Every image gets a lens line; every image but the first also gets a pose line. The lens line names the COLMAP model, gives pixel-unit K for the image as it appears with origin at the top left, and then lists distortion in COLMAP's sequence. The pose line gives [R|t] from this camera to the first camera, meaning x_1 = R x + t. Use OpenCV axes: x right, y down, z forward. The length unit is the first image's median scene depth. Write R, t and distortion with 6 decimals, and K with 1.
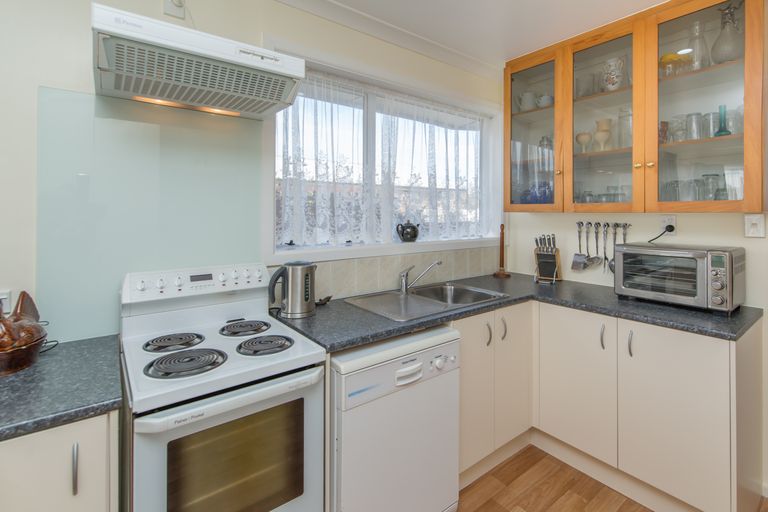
lens RADIAL K [[367.7, 0, 385.8], [0, 367.7, 208.8], [0, 0, 1]] dist [0.000647, 0.000164]
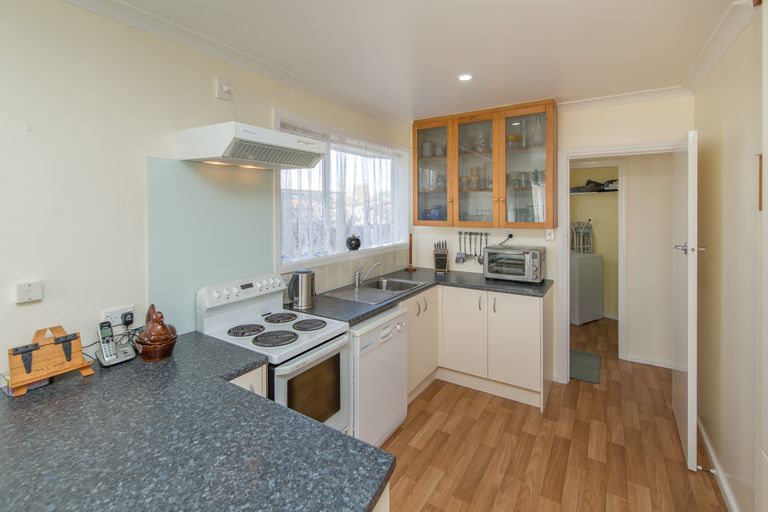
lens RADIAL K [[347.7, 0, 381.9], [0, 347.7, 208.5], [0, 0, 1]] dist [0.000275, -0.000023]
pose [[0.943197, -0.003500, 0.332216, -0.304659], [0.001908, 0.999985, 0.005118, -0.080917], [-0.332229, -0.004194, 0.943190, -0.298546]]
